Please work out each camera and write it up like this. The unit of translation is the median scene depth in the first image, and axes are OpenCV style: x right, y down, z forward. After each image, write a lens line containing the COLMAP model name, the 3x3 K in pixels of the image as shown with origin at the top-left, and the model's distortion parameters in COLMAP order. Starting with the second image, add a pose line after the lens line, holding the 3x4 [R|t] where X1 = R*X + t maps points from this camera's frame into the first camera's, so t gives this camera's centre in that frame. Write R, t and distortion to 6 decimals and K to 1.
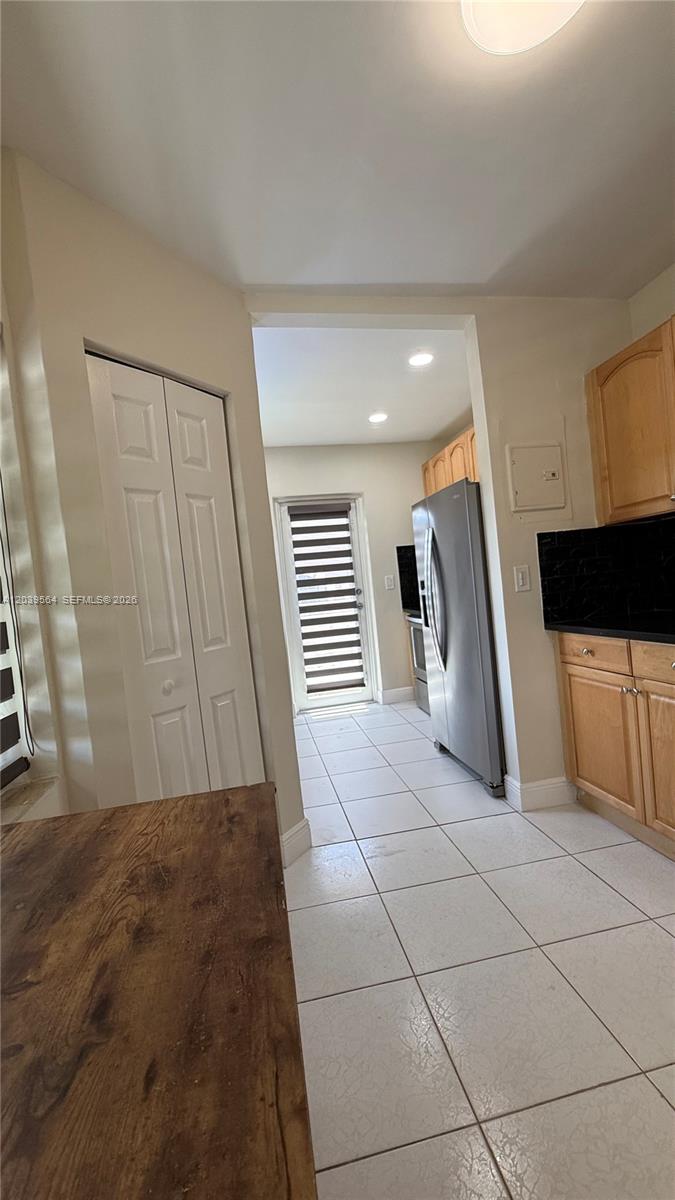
lens RADIAL K [[483.3, 0, 339.5], [0, 483.3, 603.6], [0, 0, 1]] dist [0.001961, -0.000456]
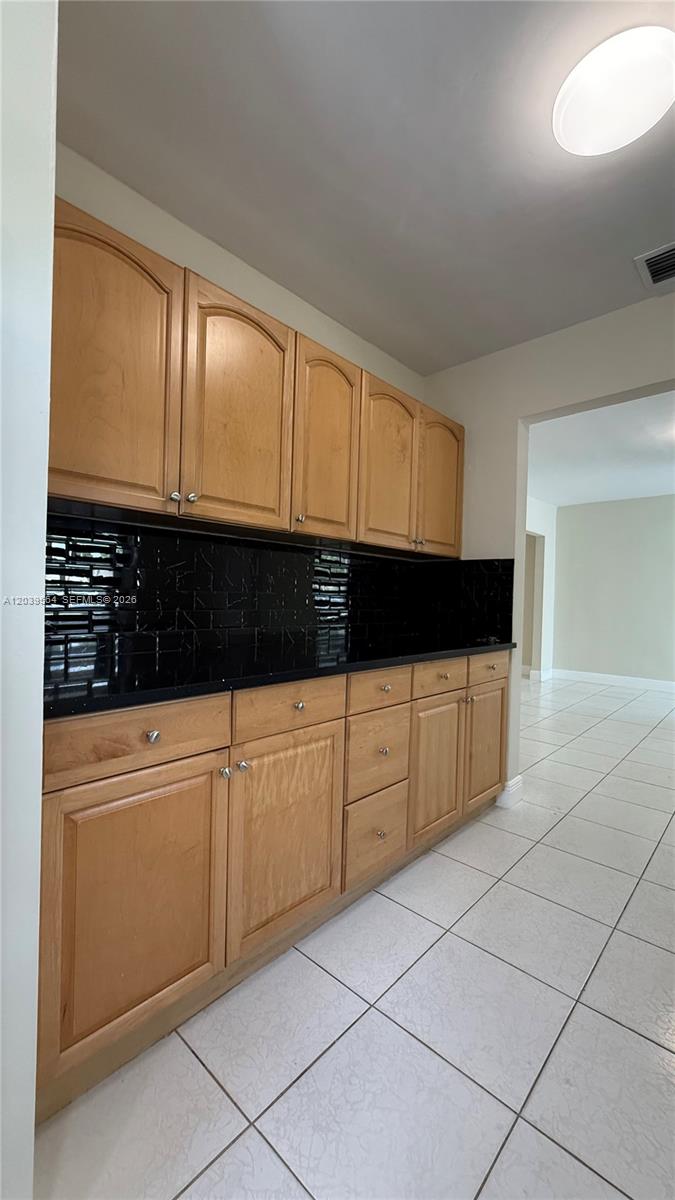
lens RADIAL K [[483.3, 0, 343.8], [0, 483.3, 605.0], [0, 0, 1]] dist [0.001961, -0.000456]
pose [[-0.608561, 0.076766, 0.789785, -0.031248], [0.060843, 0.996894, -0.050014, -0.002412], [-0.791171, 0.017617, -0.611341, 1.066361]]
